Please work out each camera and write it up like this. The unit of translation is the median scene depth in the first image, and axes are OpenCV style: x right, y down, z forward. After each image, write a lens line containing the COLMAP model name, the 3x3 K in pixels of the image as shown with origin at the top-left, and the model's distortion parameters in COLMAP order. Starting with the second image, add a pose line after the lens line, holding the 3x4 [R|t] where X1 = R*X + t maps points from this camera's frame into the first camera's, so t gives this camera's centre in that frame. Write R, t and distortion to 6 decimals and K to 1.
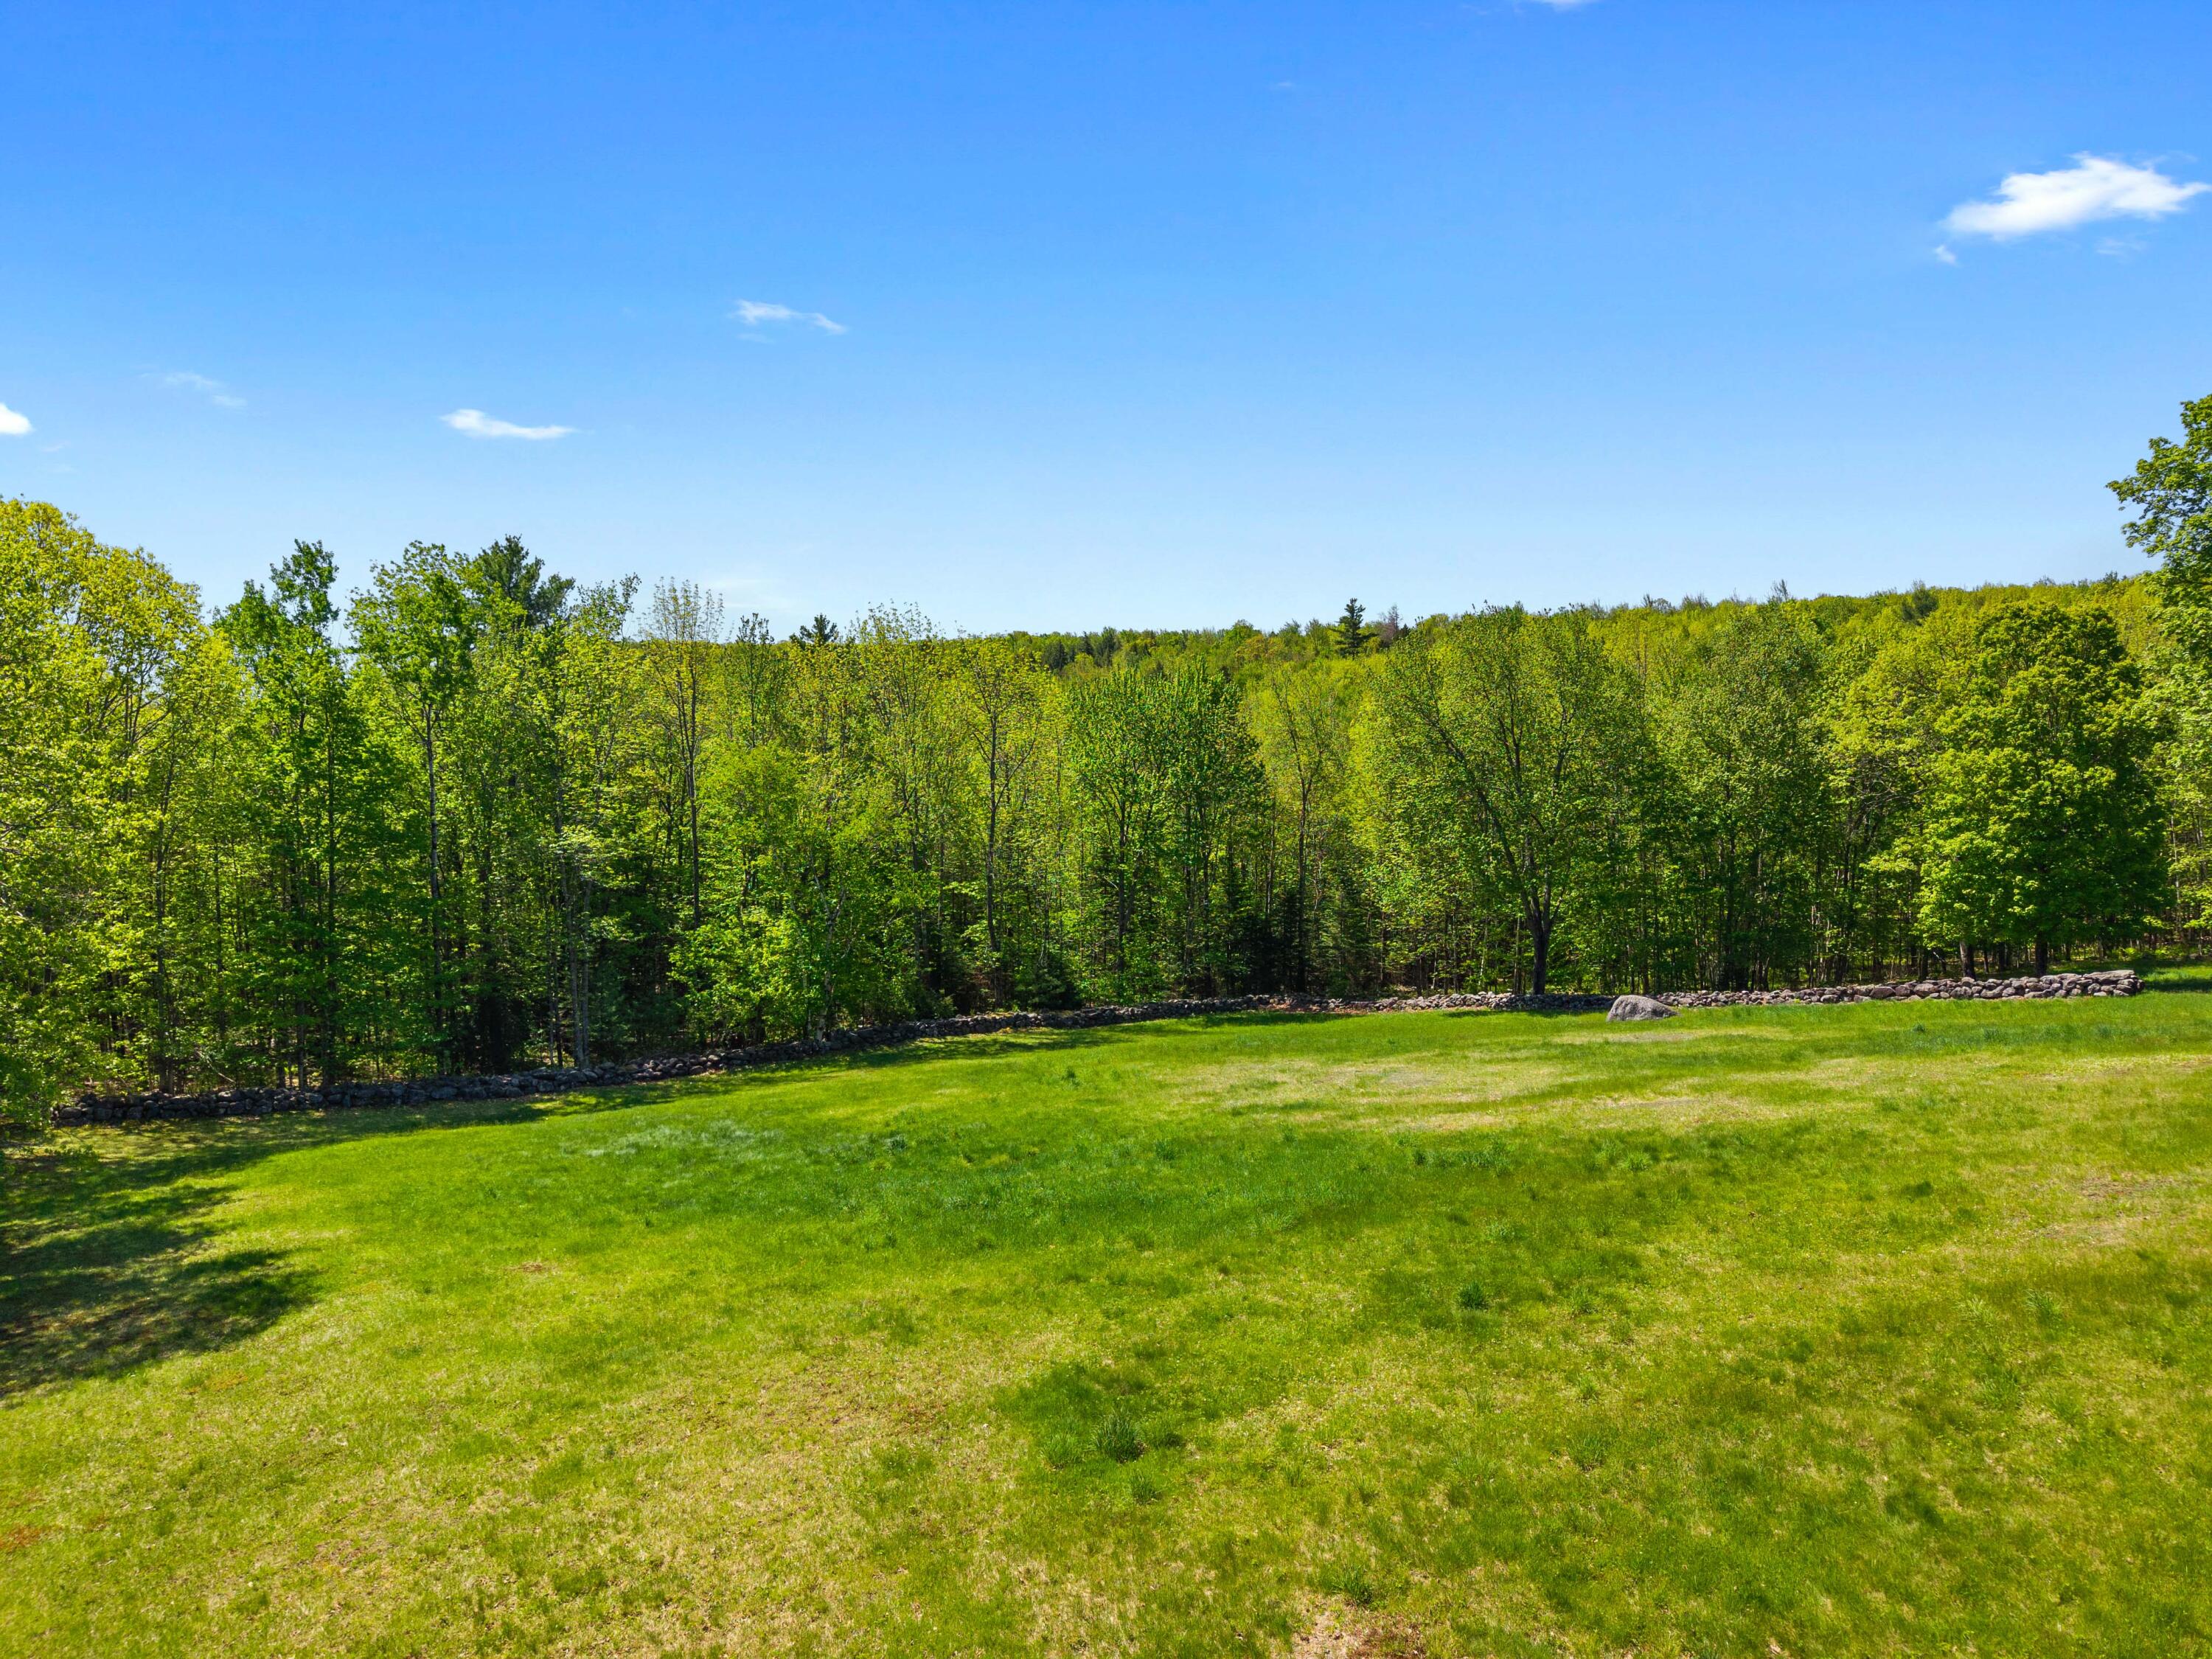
lens RADIAL K [[1545.3, 0, 1105.9], [0, 1545.3, 828.5], [0, 0, 1]] dist [0.005503, -0.000060]
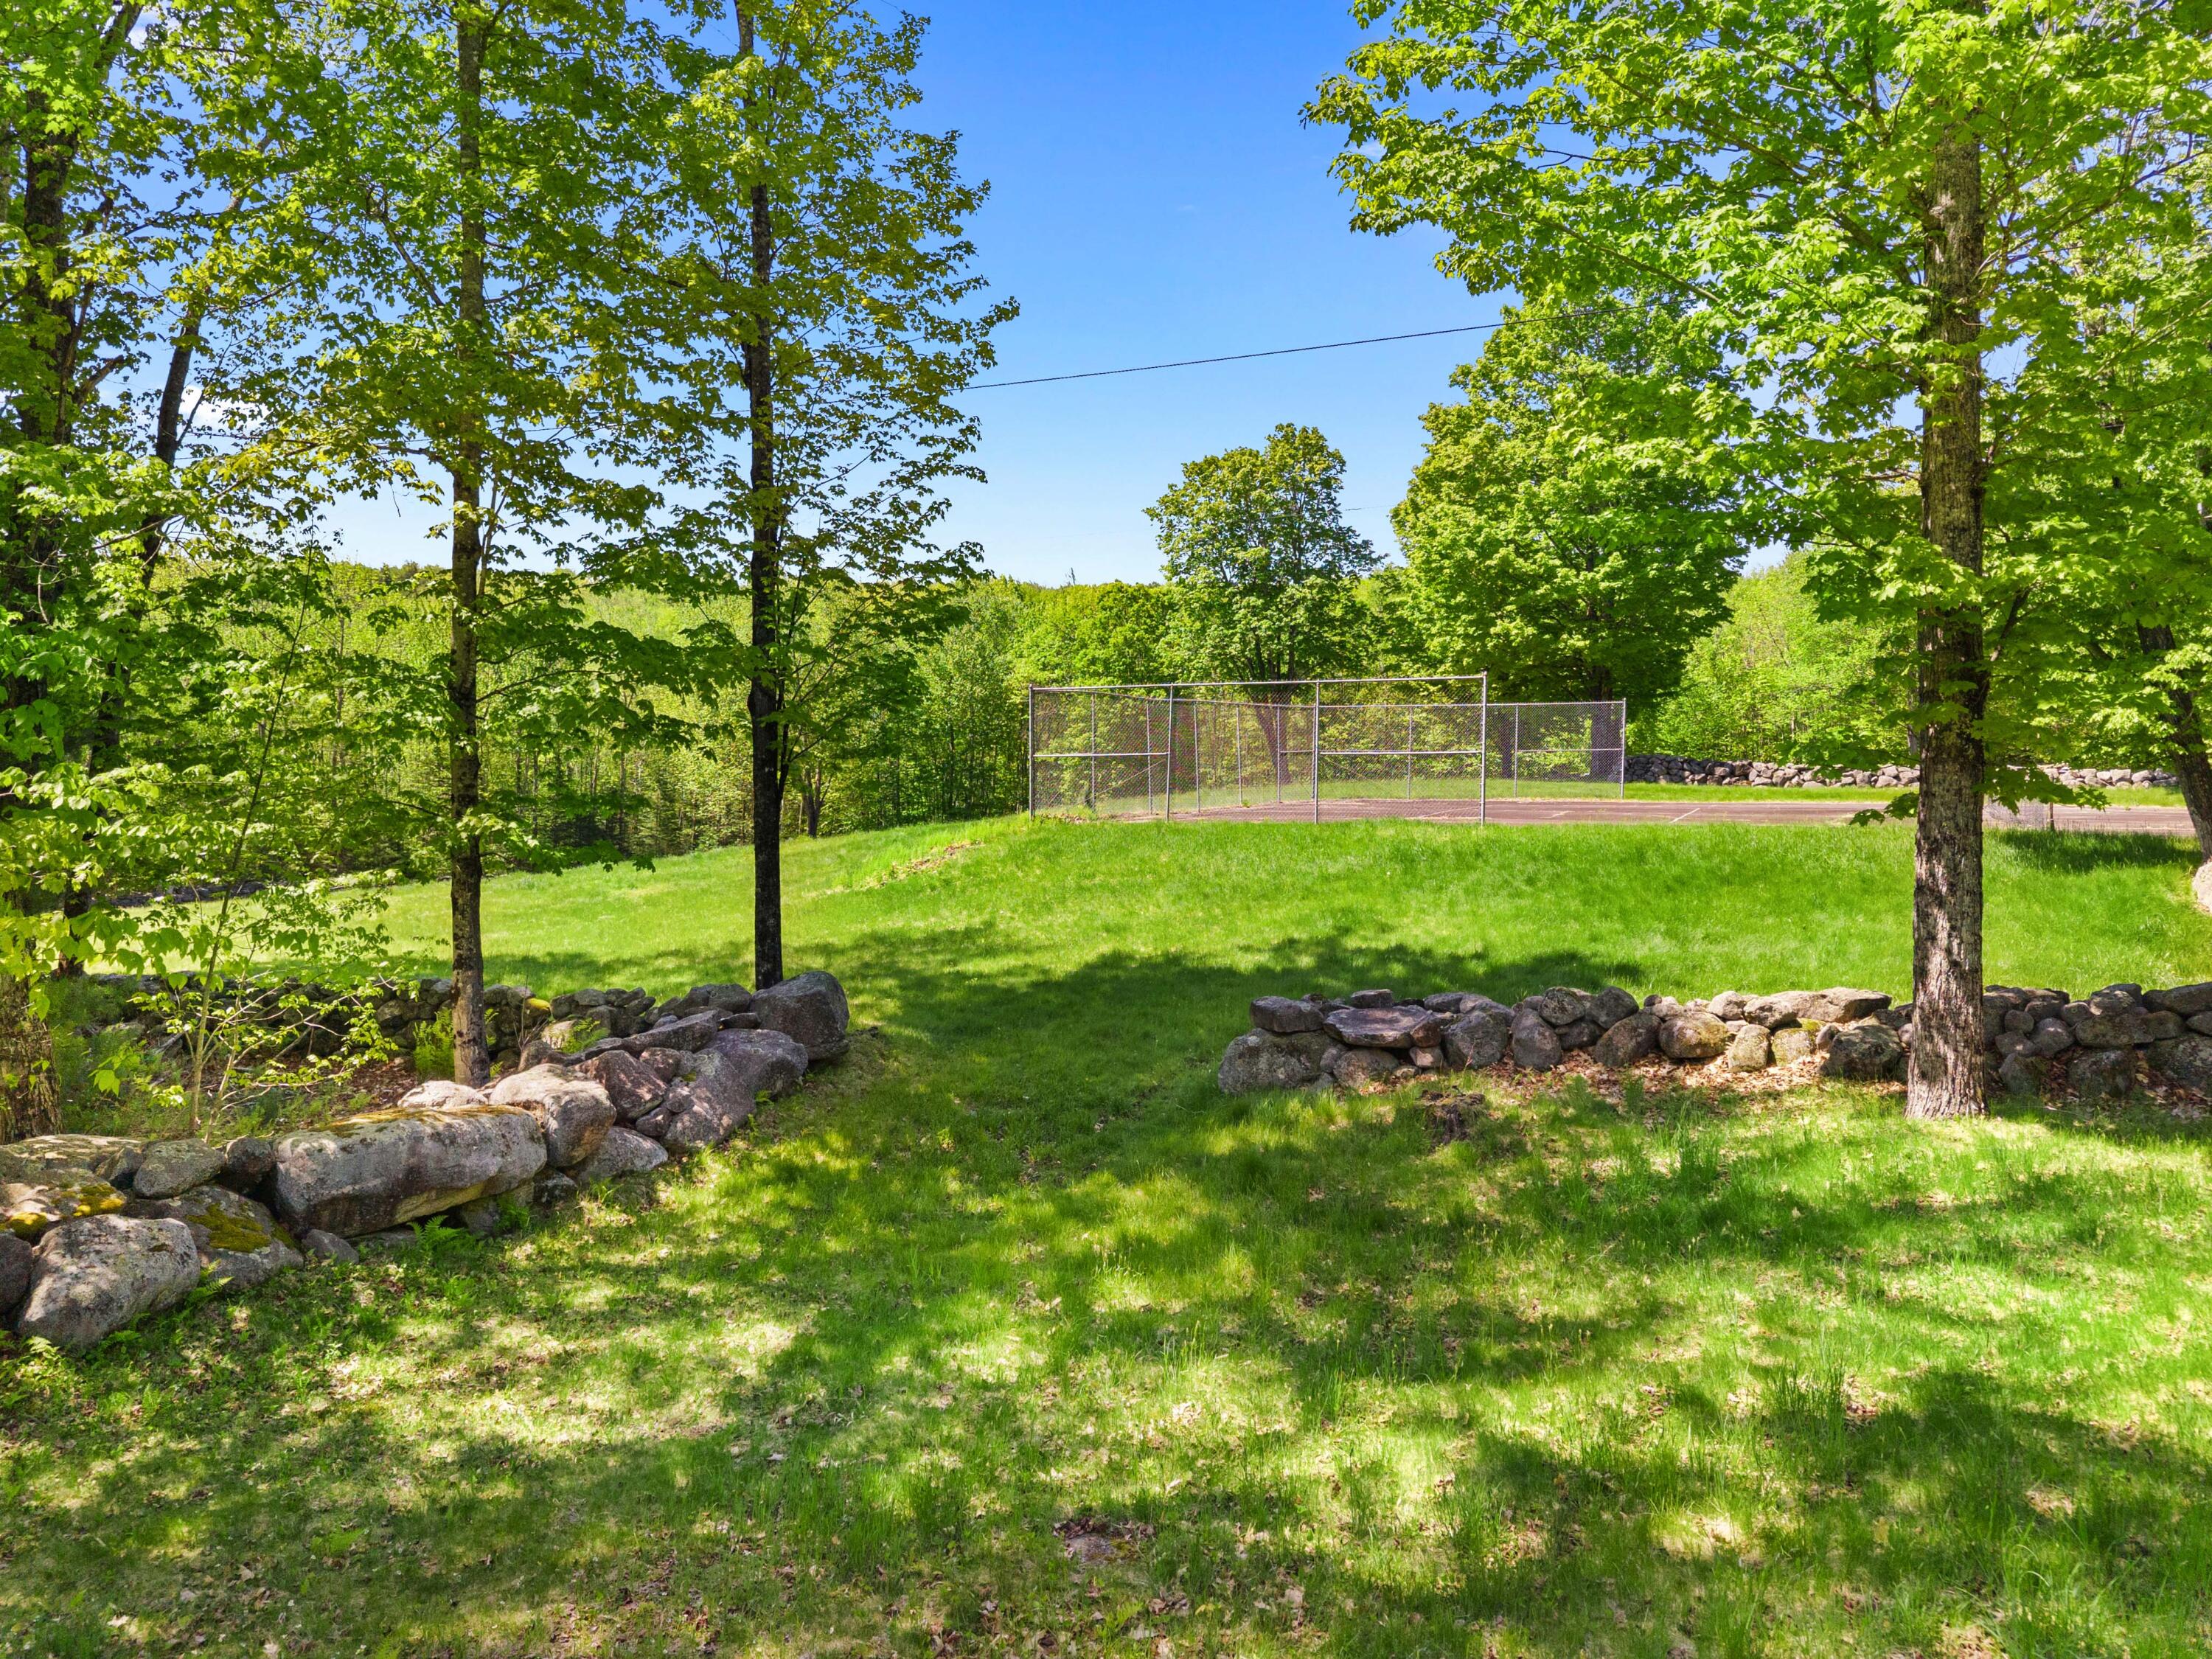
lens RADIAL K [[1545.3, 0, 1104.4], [0, 1545.3, 833.2], [0, 0, 1]] dist [0.005503, -0.000060]
pose [[0.907352, 0.004442, 0.420348, -0.060409], [-0.015280, 0.999632, 0.022420, 0.065977], [-0.420093, -0.026765, 0.907086, -0.372253]]
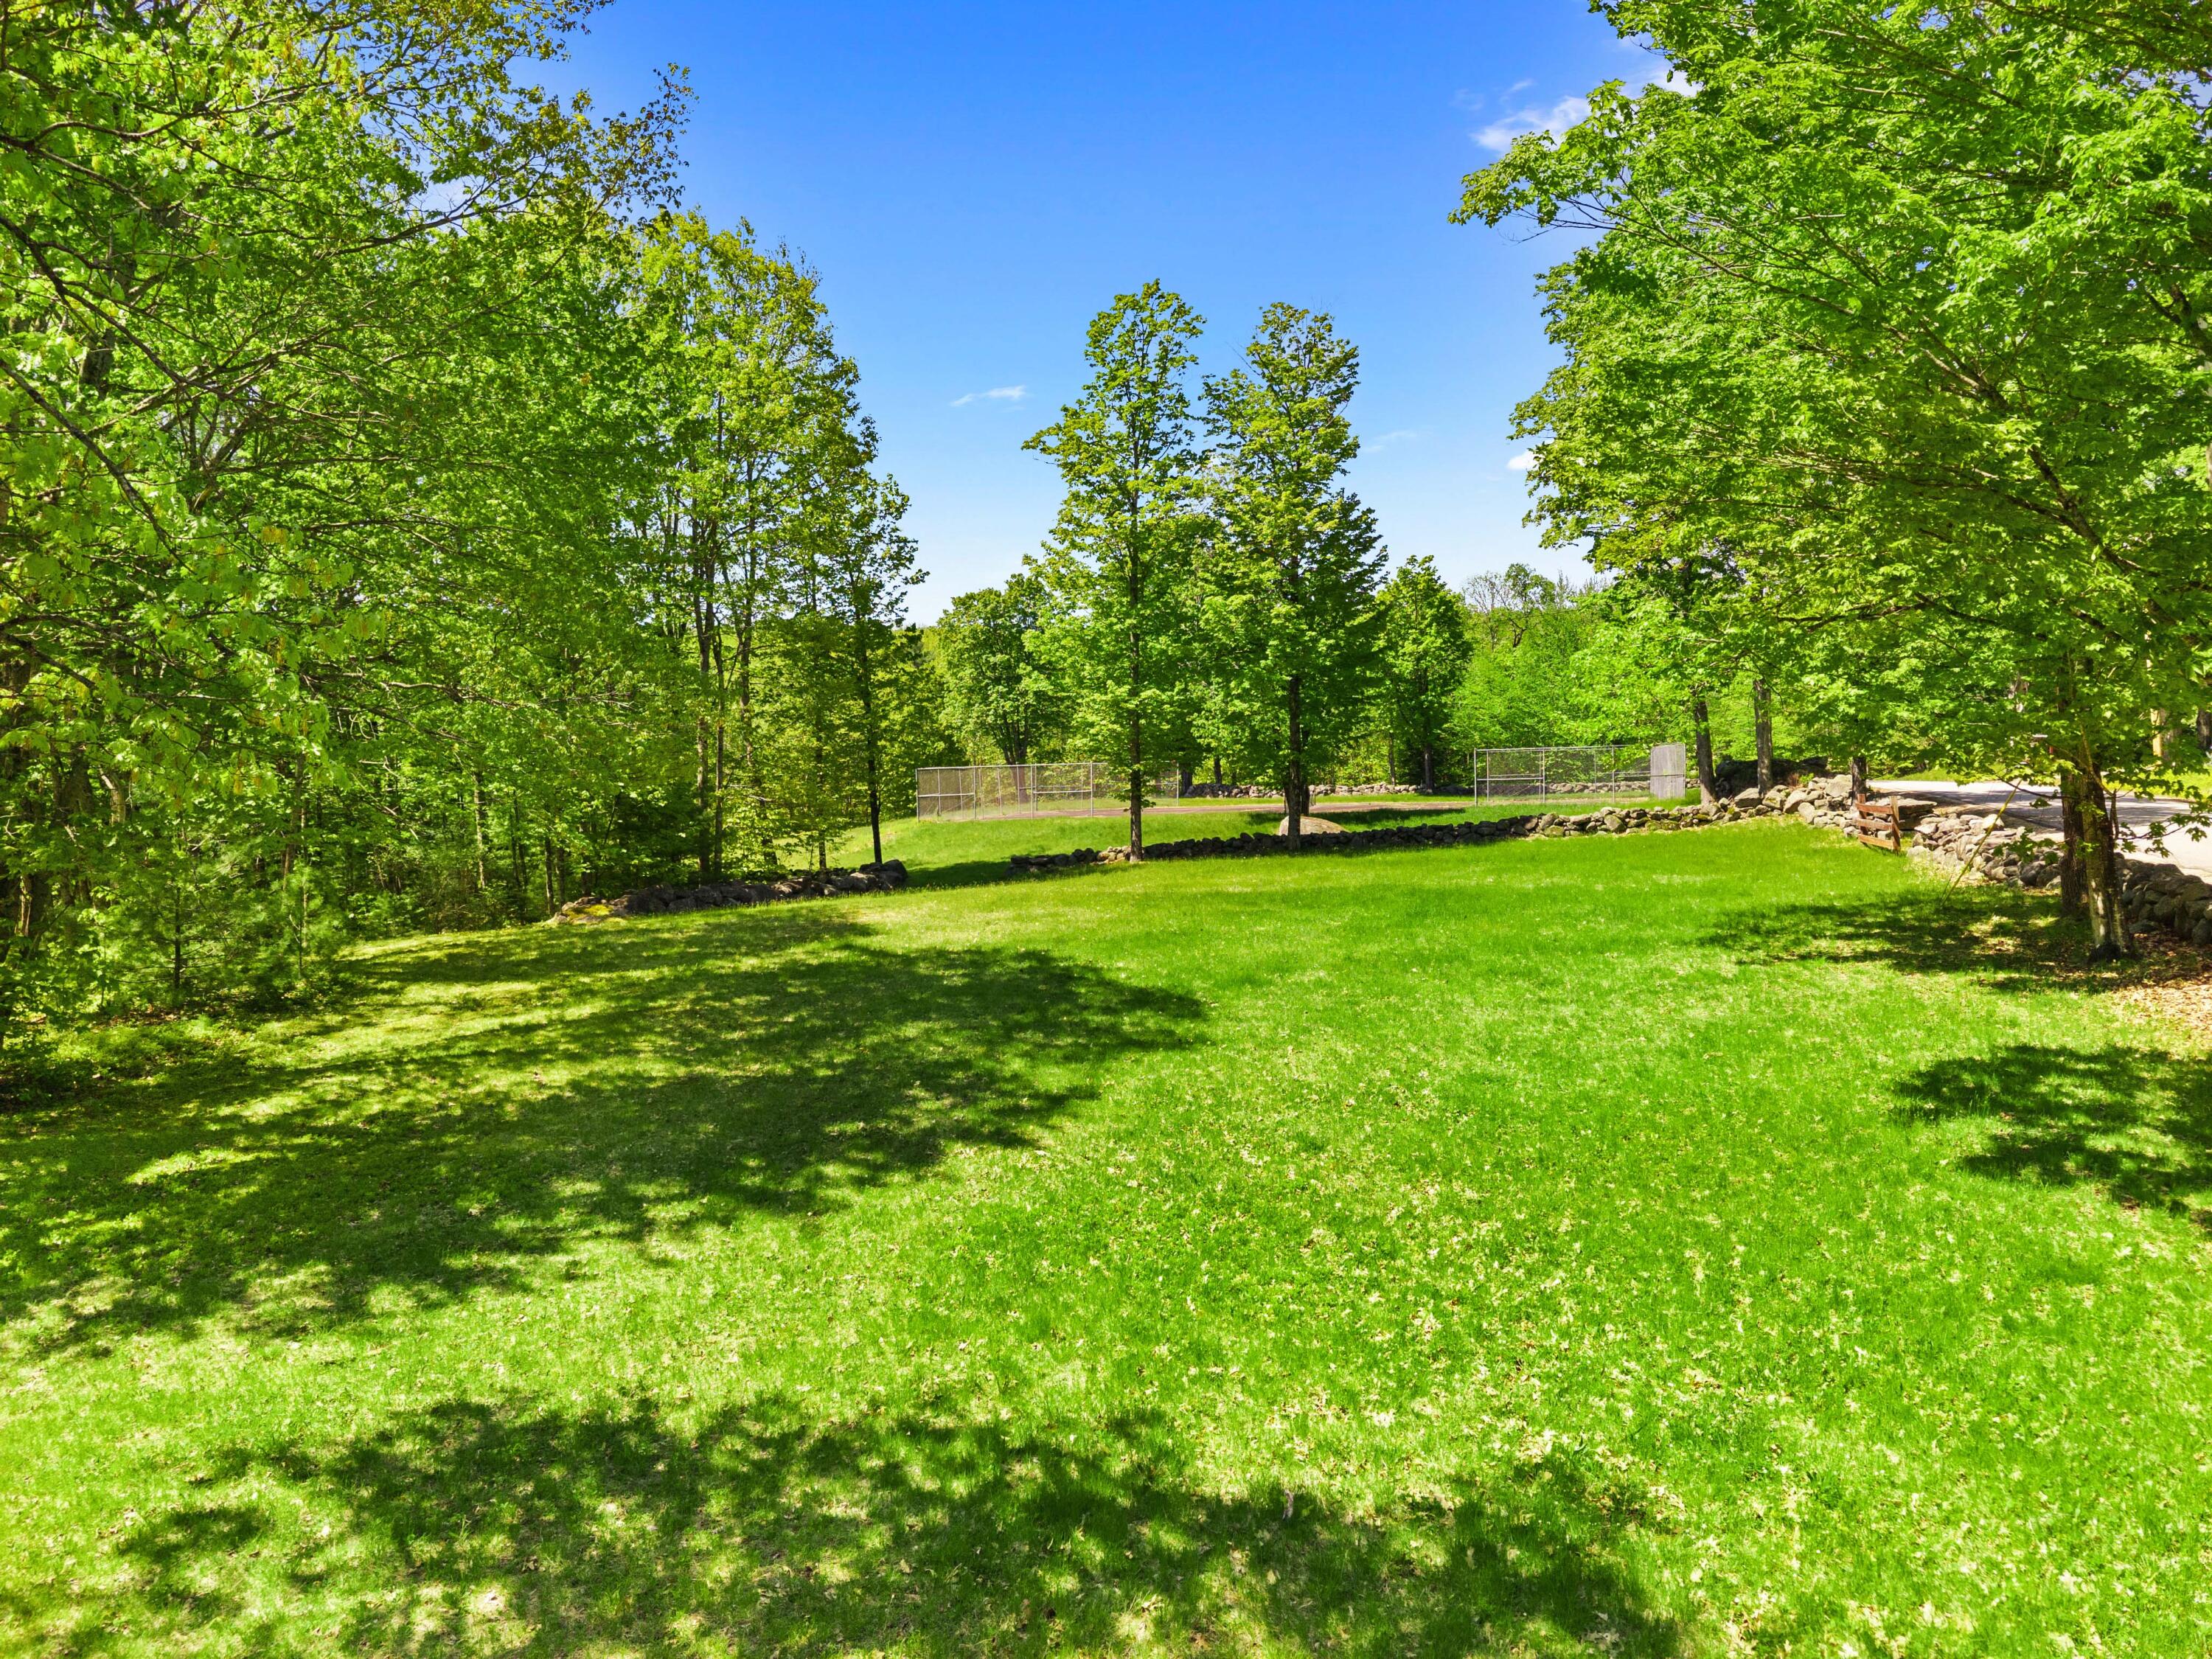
lens RADIAL K [[1545.3, 0, 1105.9], [0, 1545.3, 828.3], [0, 0, 1]] dist [0.005503, -0.000060]
pose [[0.827613, -0.015218, 0.561093, -0.421745], [0.015038, 0.999875, 0.004937, 0.075379], [-0.561098, 0.004352, 0.827738, -0.985378]]
